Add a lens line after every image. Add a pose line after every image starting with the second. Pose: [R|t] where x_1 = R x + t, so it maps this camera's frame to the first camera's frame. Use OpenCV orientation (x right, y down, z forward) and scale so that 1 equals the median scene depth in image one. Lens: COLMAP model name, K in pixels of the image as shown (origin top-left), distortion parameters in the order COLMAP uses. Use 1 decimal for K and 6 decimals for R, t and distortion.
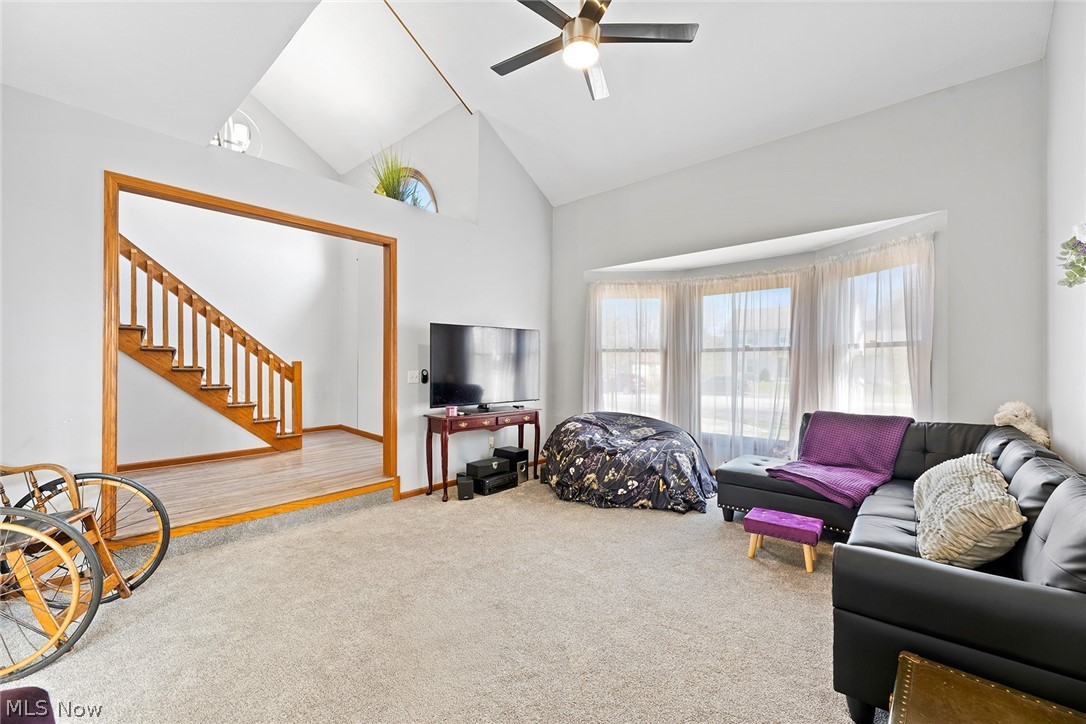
lens RADIAL K [[433.6, 0, 548.2], [0, 433.6, 366.5], [0, 0, 1]] dist [0.012420, 0.000367]
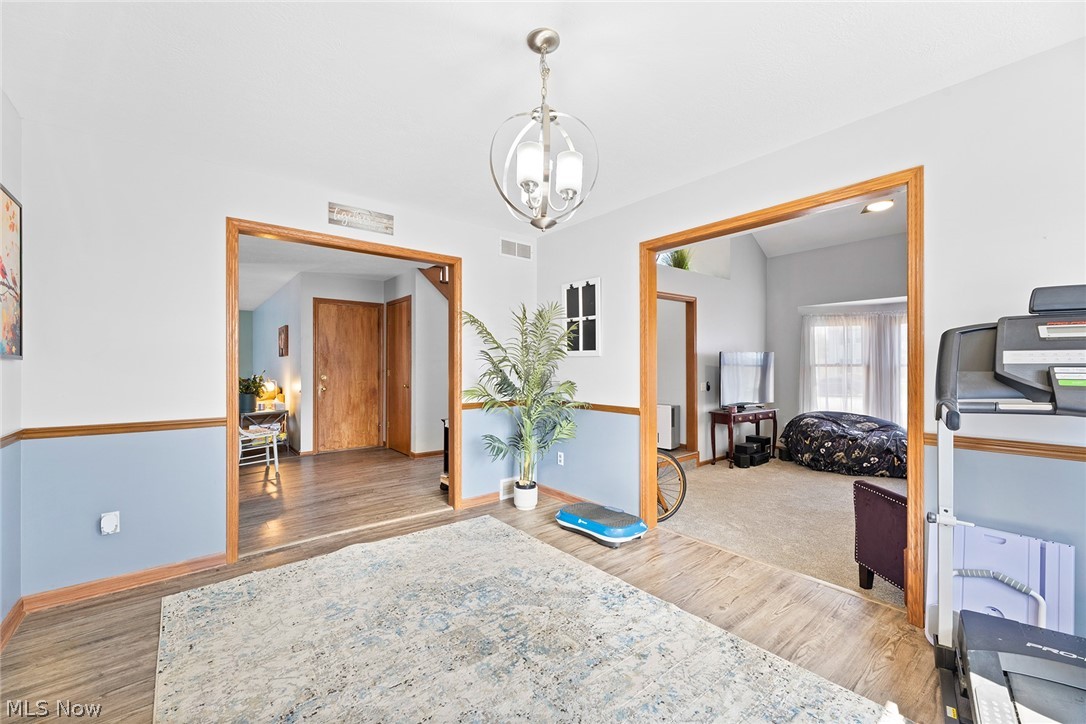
lens RADIAL K [[433.6, 0, 548.2], [0, 433.6, 366.5], [0, 0, 1]] dist [0.012420, 0.000367]
pose [[0.987184, -0.007580, -0.159406, -0.624529], [0.007985, 0.999966, 0.001903, -0.056454], [0.159387, -0.003152, 0.987211, -0.611007]]
